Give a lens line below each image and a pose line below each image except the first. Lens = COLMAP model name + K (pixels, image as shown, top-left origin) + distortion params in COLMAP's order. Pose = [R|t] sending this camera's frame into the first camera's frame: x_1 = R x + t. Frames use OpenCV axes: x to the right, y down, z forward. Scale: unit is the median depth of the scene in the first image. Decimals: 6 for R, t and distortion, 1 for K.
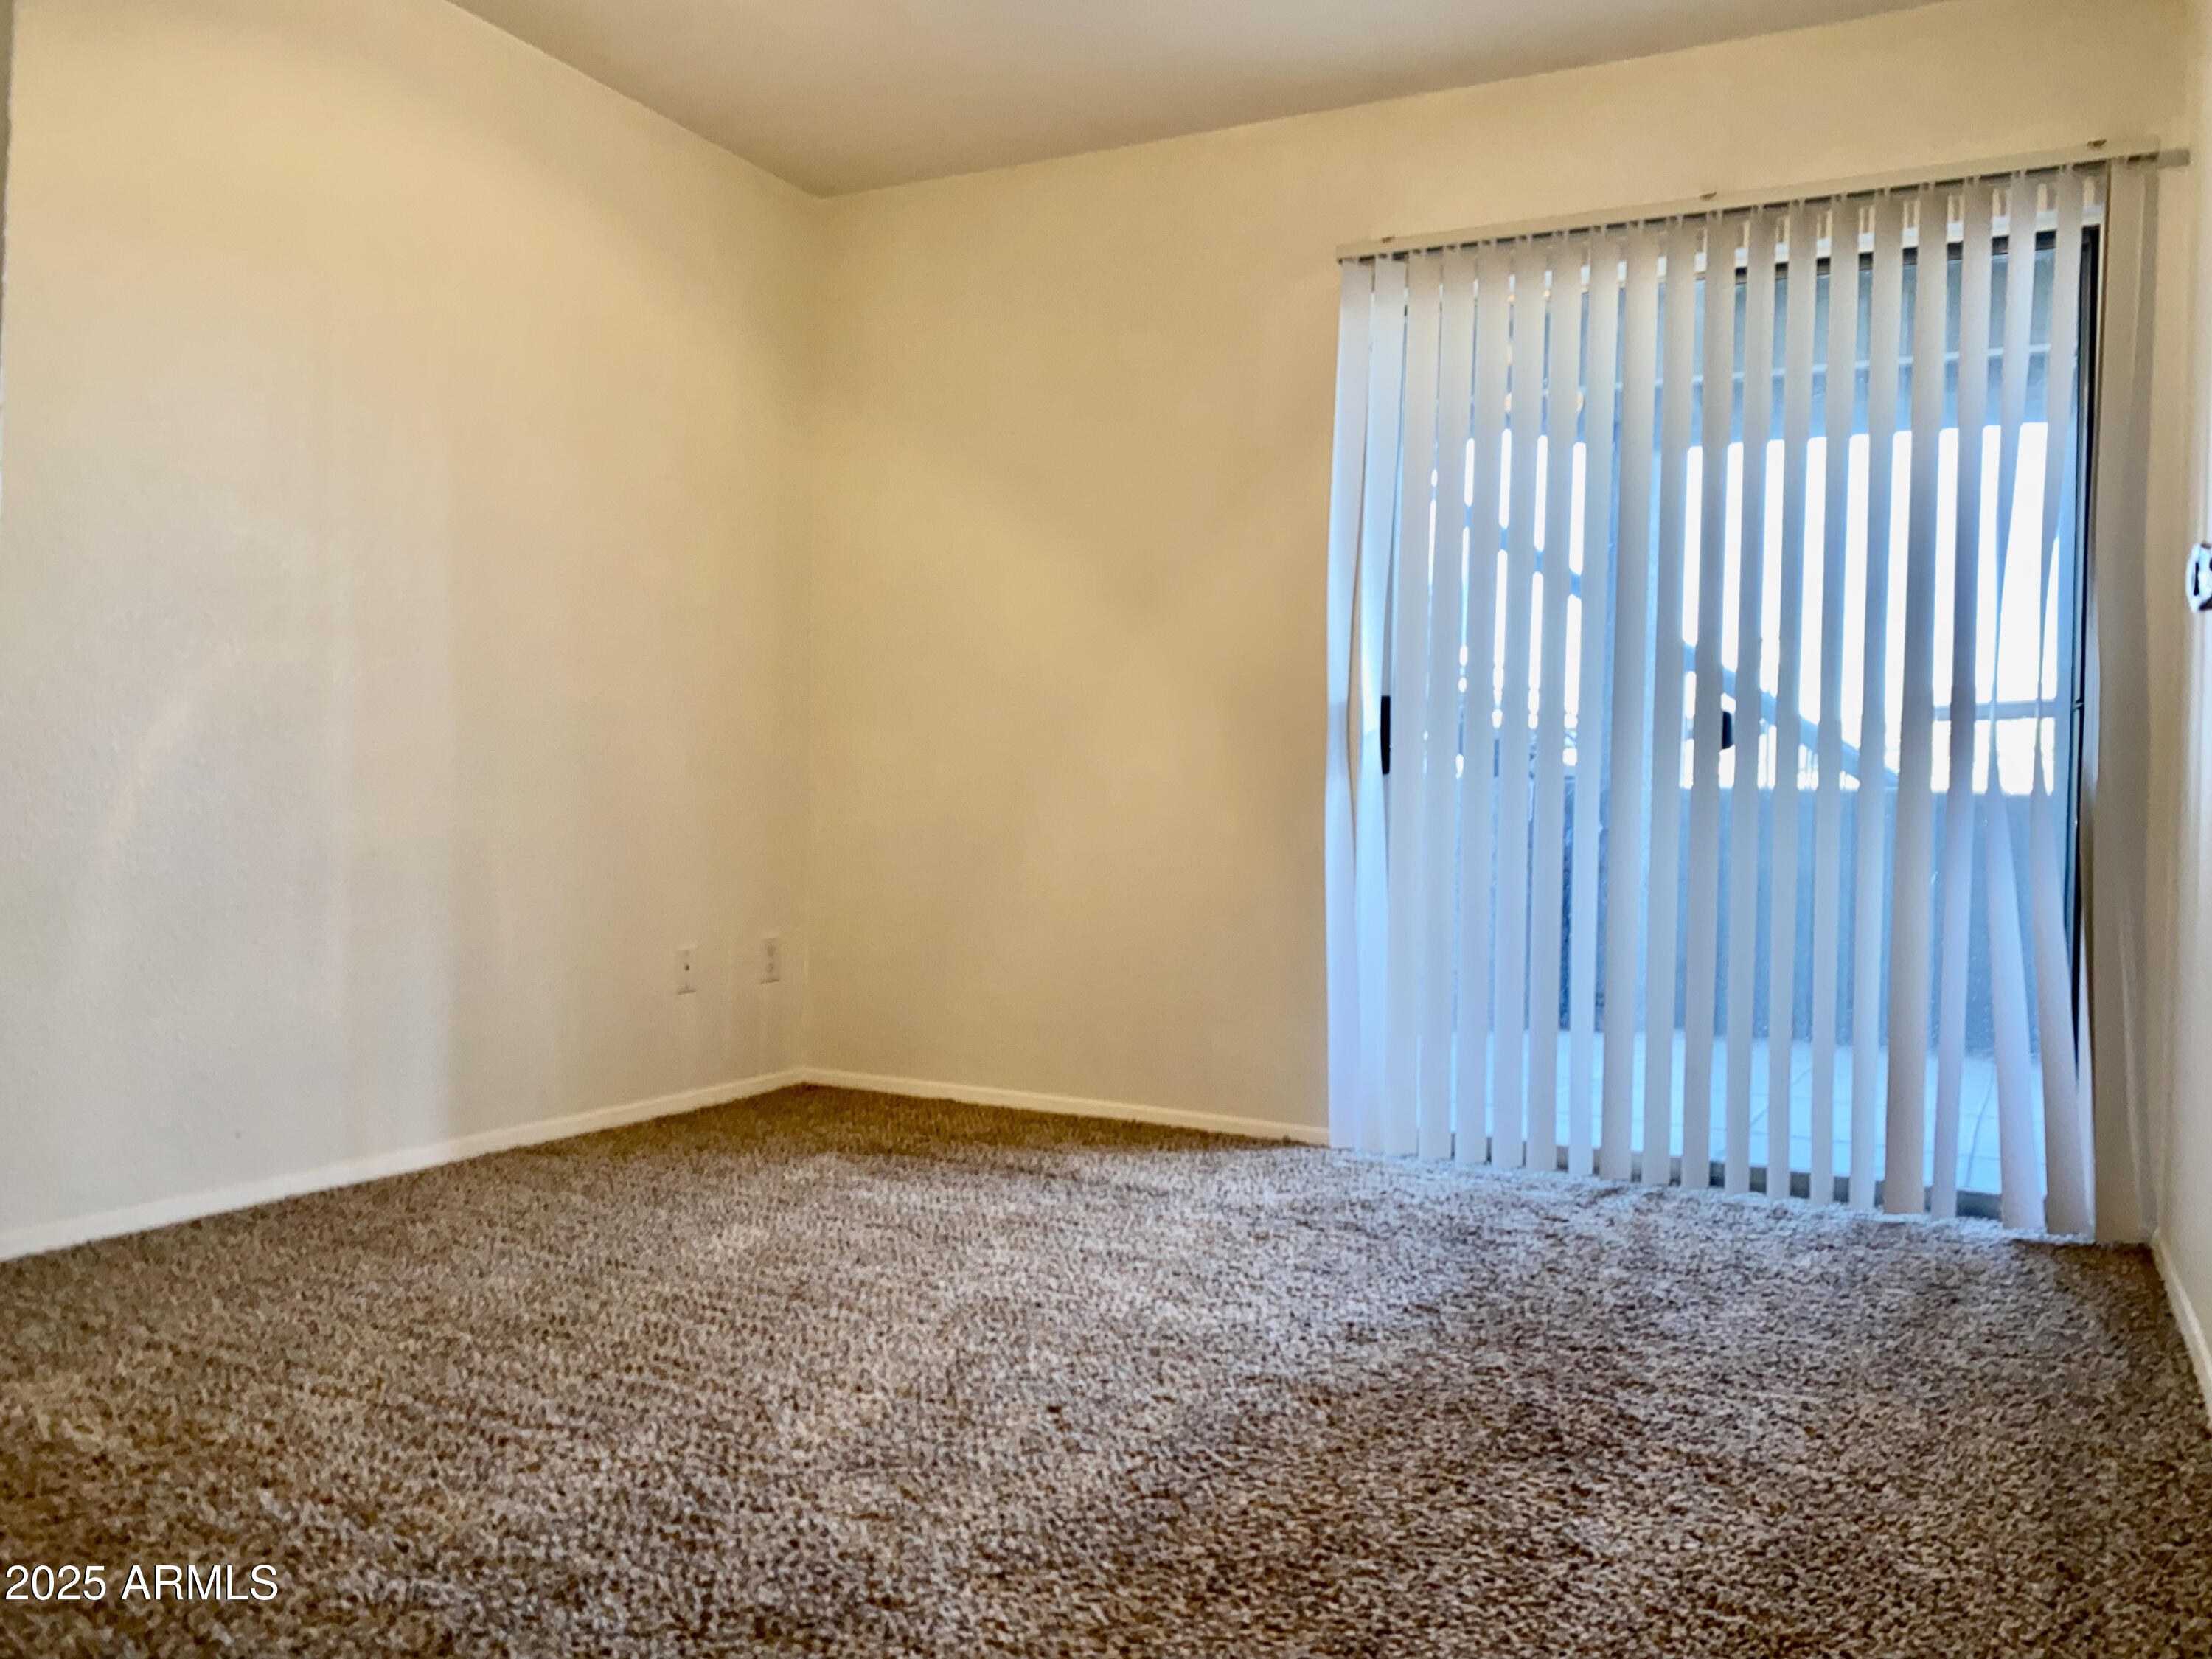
lens RADIAL K [[1688.2, 0, 1102.5], [0, 1688.2, 830.3], [0, 0, 1]] dist [0.022733, -0.015575]
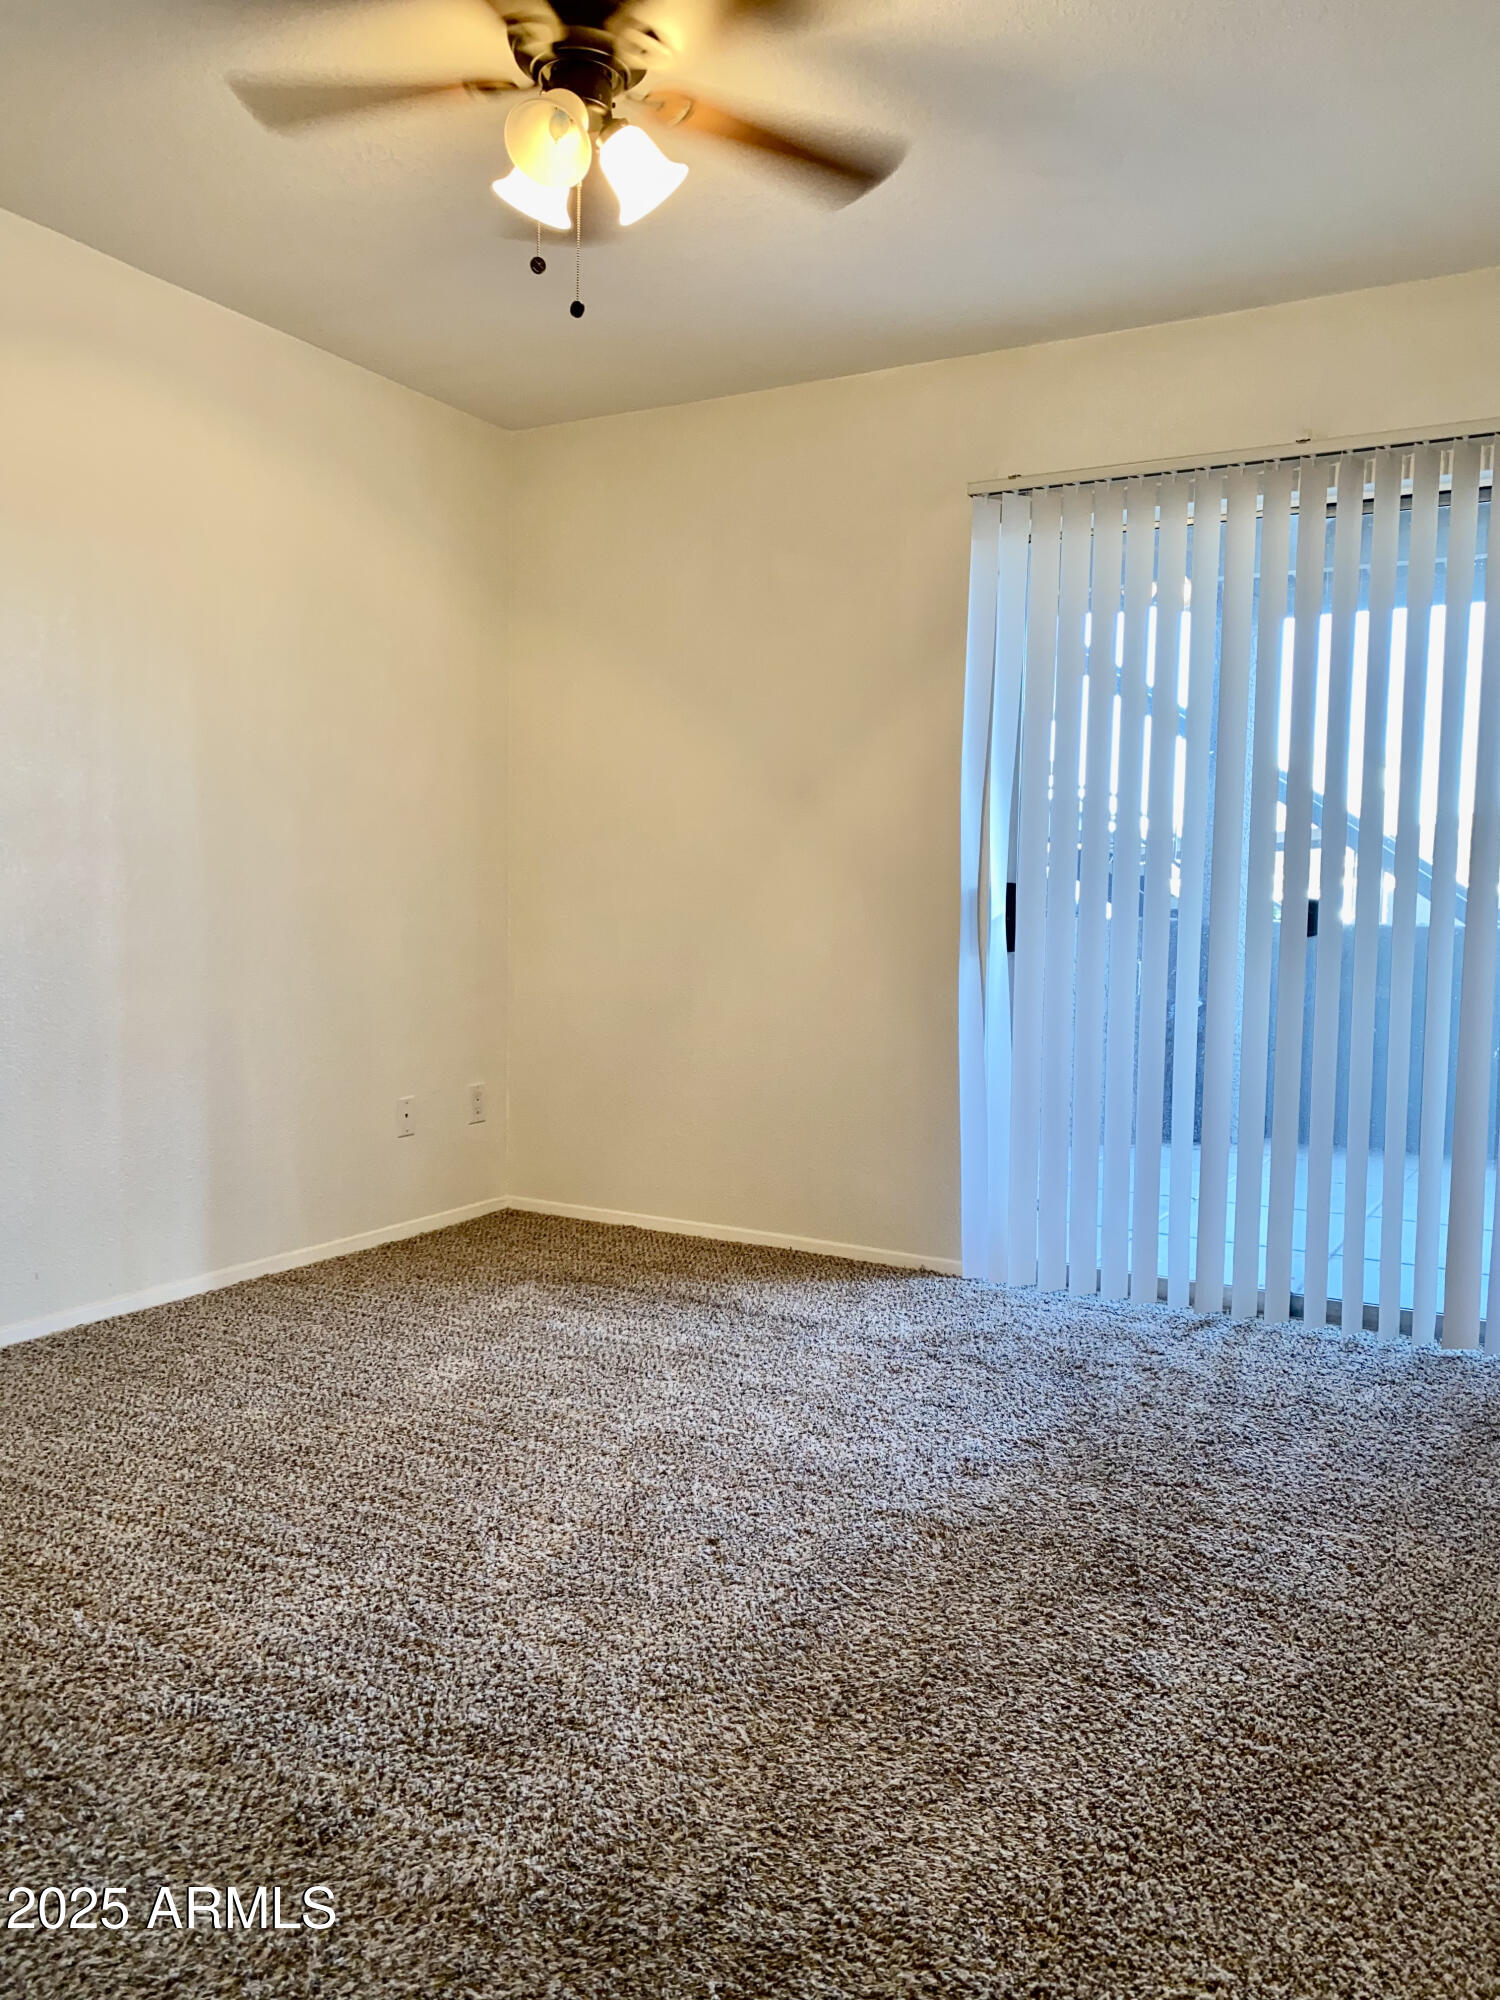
lens RADIAL K [[1526.4, 0, 705.7], [0, 1526.4, 990.1], [0, 0, 1]] dist [0.022733, -0.015575]
pose [[0.998914, -0.002333, -0.046532, 0.018189], [0.004459, 0.998948, 0.045631, -0.100082], [0.046377, -0.045789, 0.997874, -0.069530]]
